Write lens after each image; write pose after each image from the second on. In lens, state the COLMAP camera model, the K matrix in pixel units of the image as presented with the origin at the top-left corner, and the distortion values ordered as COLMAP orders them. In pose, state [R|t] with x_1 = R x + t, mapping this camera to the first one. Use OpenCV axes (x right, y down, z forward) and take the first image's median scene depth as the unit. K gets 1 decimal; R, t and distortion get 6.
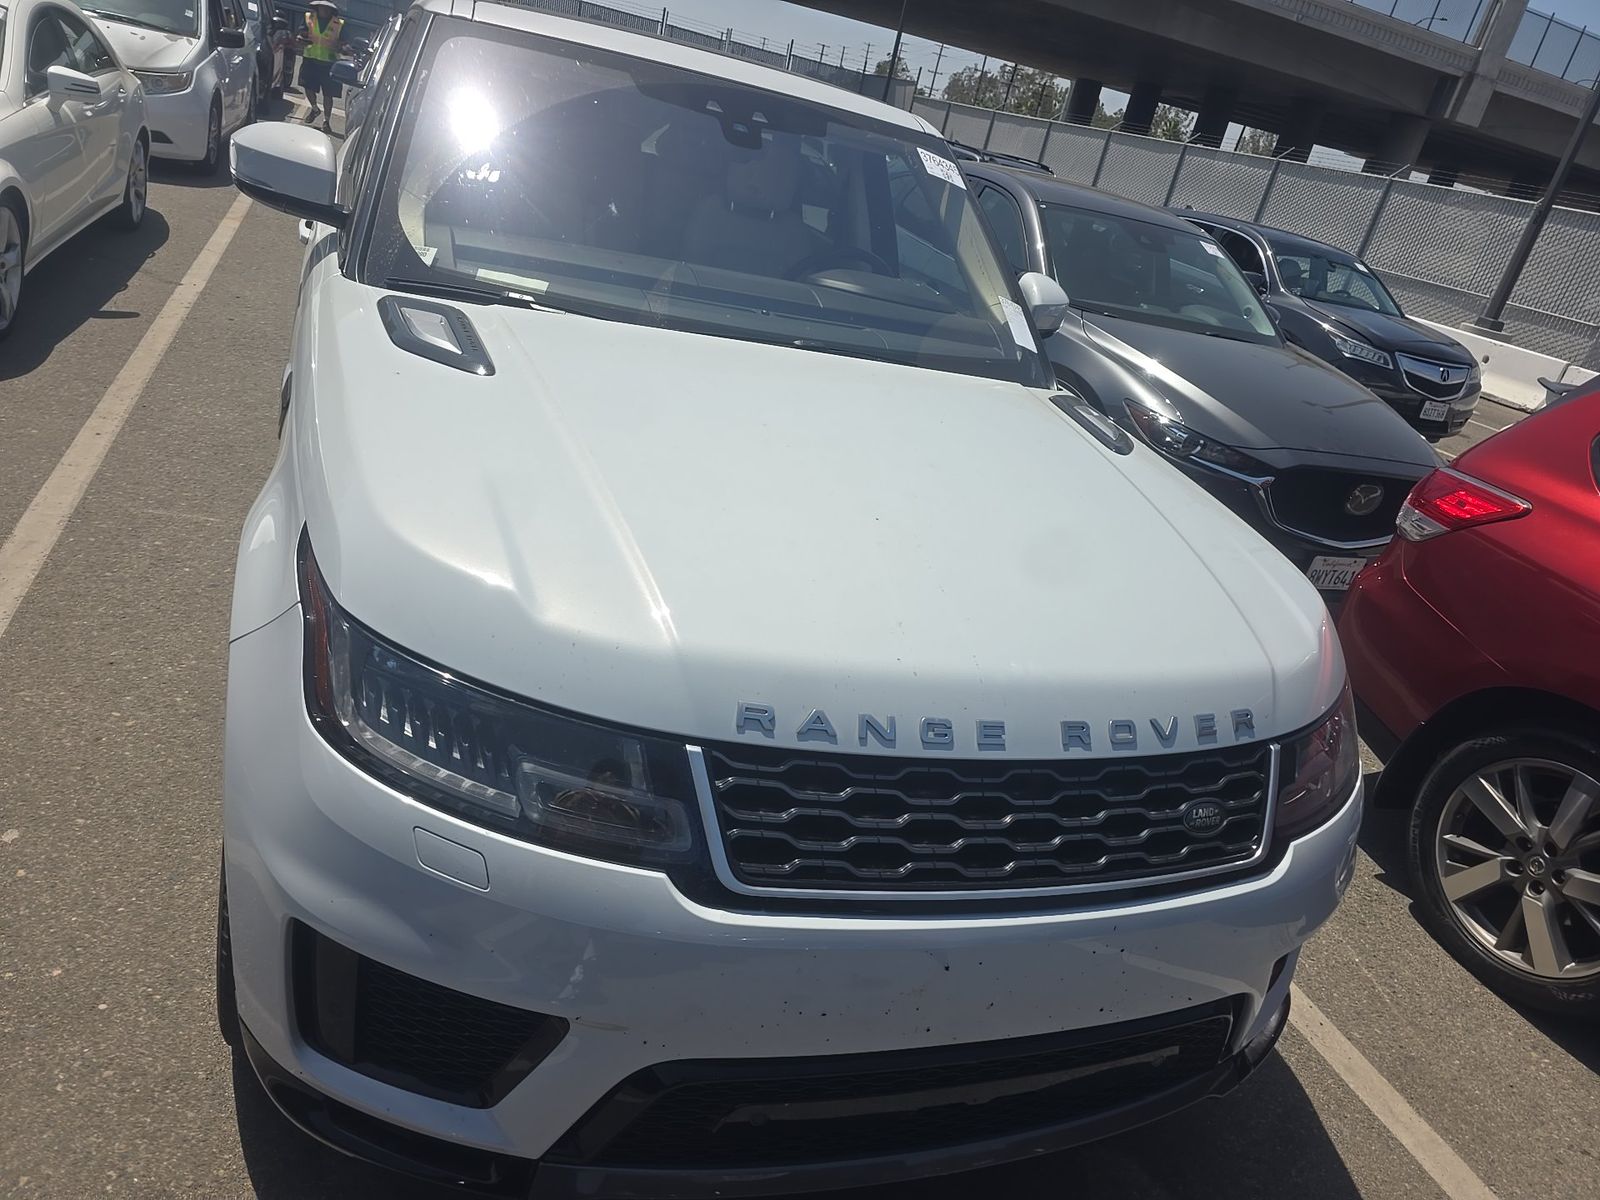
lens RADIAL K [[1075.4, 0, 799.3], [0, 1075.4, 600.4], [0, 0, 1]] dist [0.055245, -0.047358]
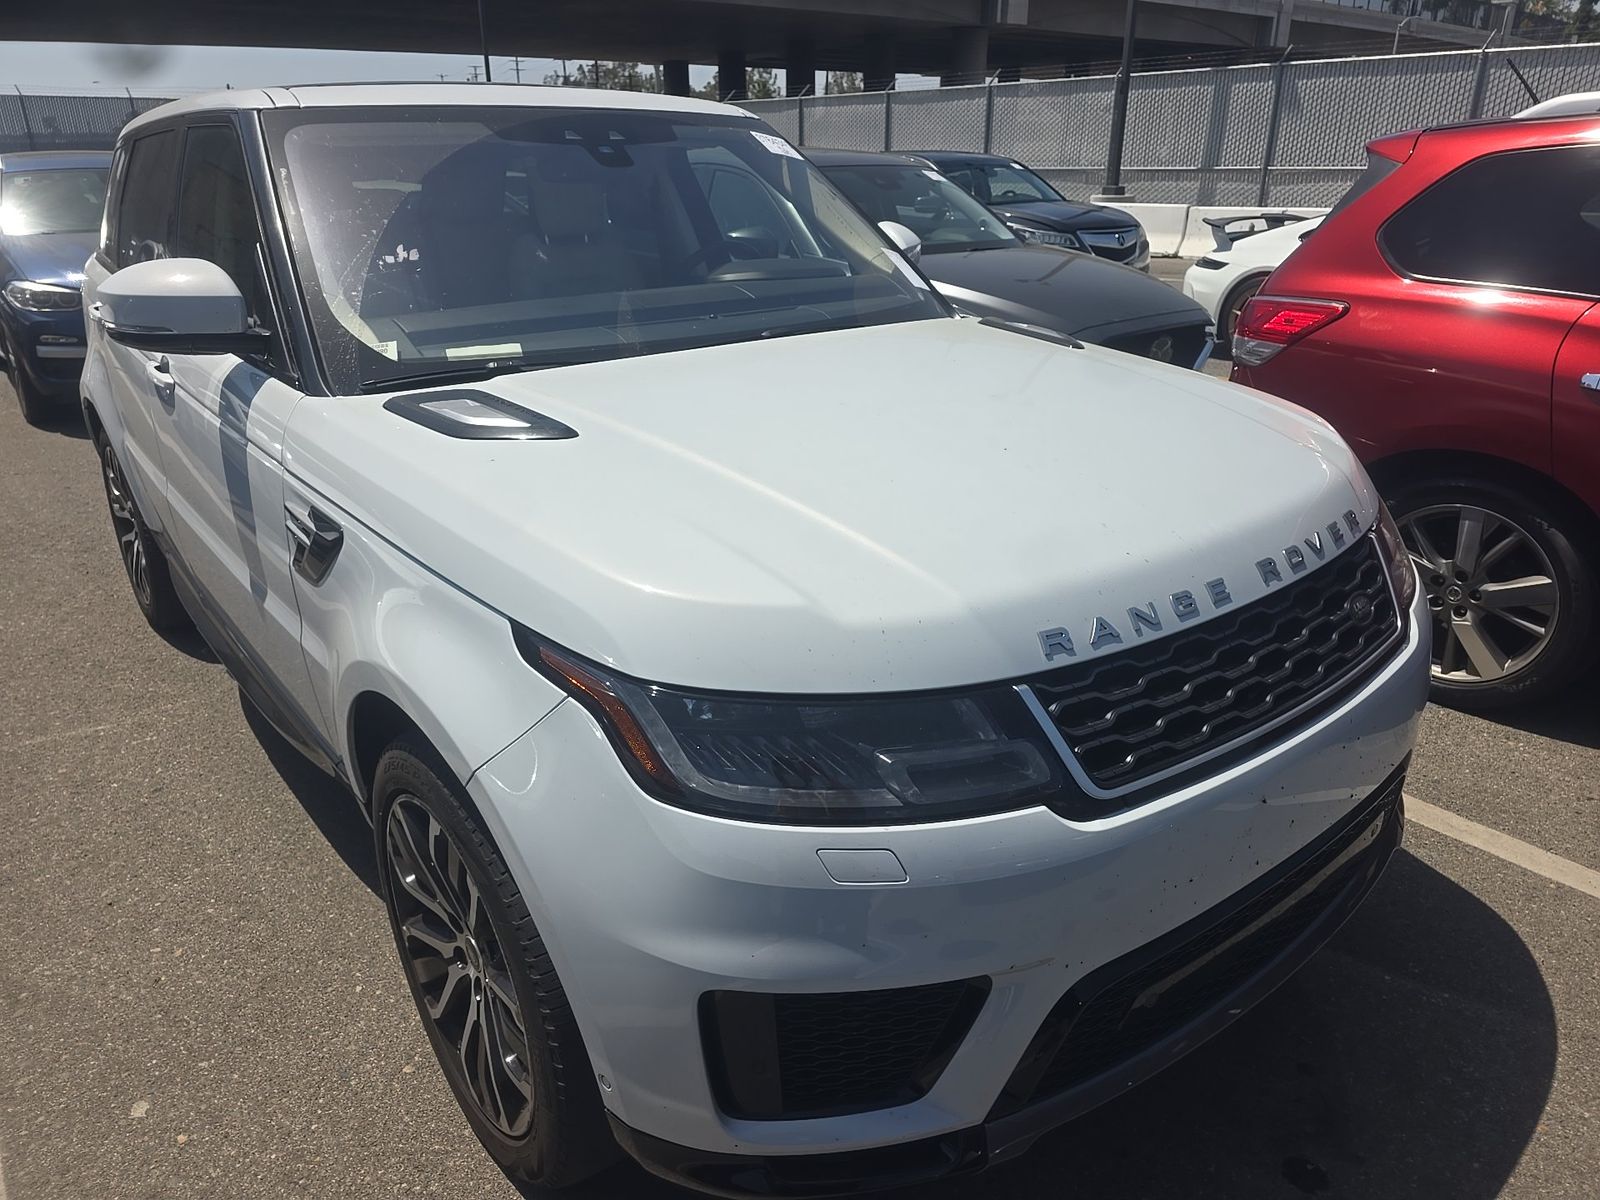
lens RADIAL K [[1075.4, 0, 810.3], [0, 1075.4, 600.0], [0, 0, 1]] dist [0.055245, -0.047358]
pose [[0.919924, -0.328053, 0.214756, -0.274618], [0.327739, 0.943999, 0.038122, -0.028540], [-0.215236, 0.035314, 0.975923, 0.007848]]
